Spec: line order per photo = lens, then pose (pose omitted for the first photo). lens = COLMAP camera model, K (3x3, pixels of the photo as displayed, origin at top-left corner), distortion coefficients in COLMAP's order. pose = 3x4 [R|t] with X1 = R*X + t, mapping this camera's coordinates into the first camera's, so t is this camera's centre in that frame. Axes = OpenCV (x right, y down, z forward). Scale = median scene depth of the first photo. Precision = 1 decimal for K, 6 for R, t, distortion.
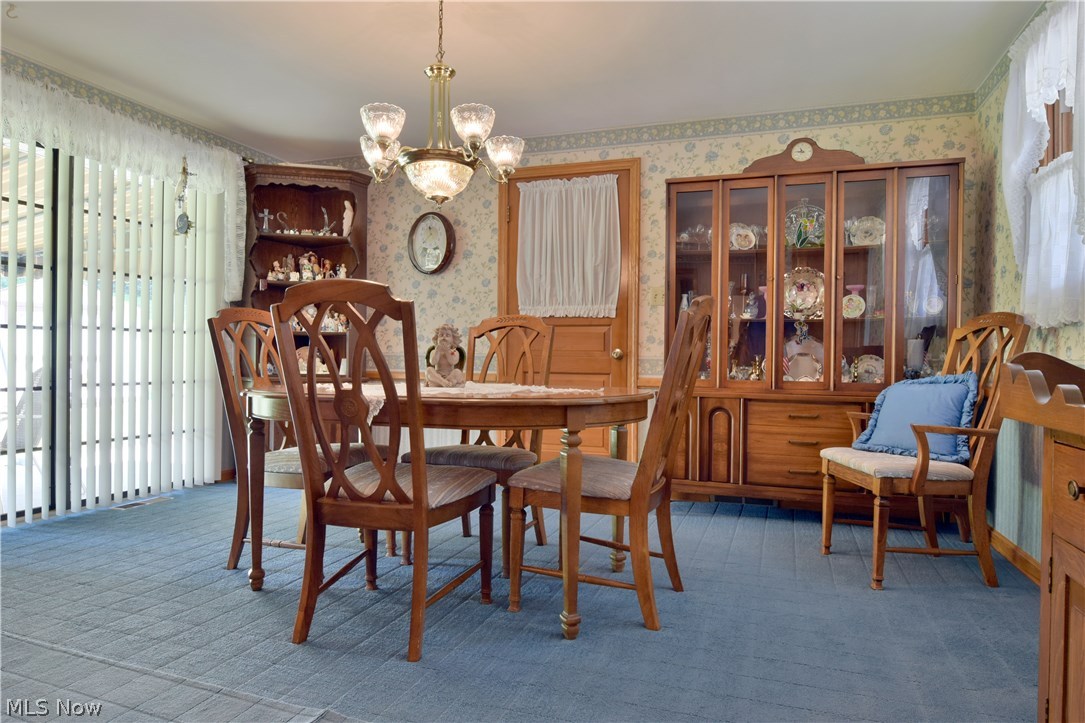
lens RADIAL K [[658.5, 0, 540.5], [0, 658.5, 359.7], [0, 0, 1]] dist [-0.015519, -0.004290]
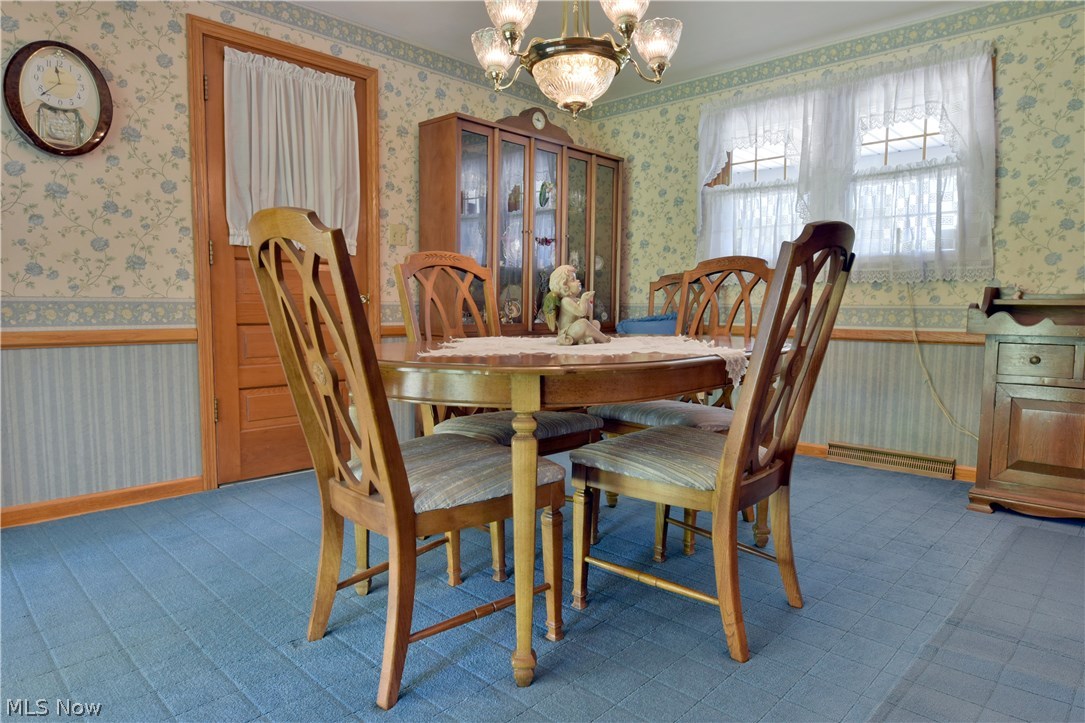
lens RADIAL K [[658.5, 0, 541.9], [0, 658.5, 363.4], [0, 0, 1]] dist [-0.015519, -0.004290]
pose [[0.416766, -0.089419, 0.904605, -0.592347], [0.000104, 0.995155, 0.098322, -0.009579], [-0.909014, -0.040883, 0.414756, 0.450613]]
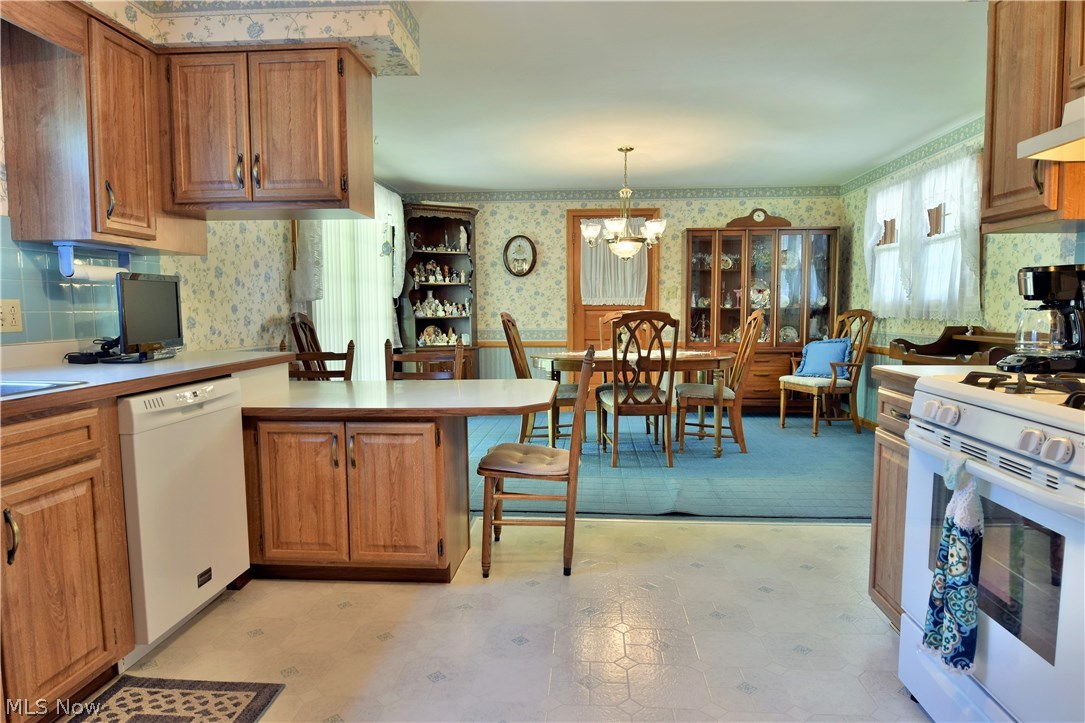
lens RADIAL K [[658.5, 0, 540.1], [0, 658.5, 358.9], [0, 0, 1]] dist [-0.015519, -0.004290]
pose [[0.965409, -0.036447, 0.258180, -0.600258], [0.017962, 0.997126, 0.073601, -0.059555], [-0.260120, -0.066417, 0.963289, -0.557833]]
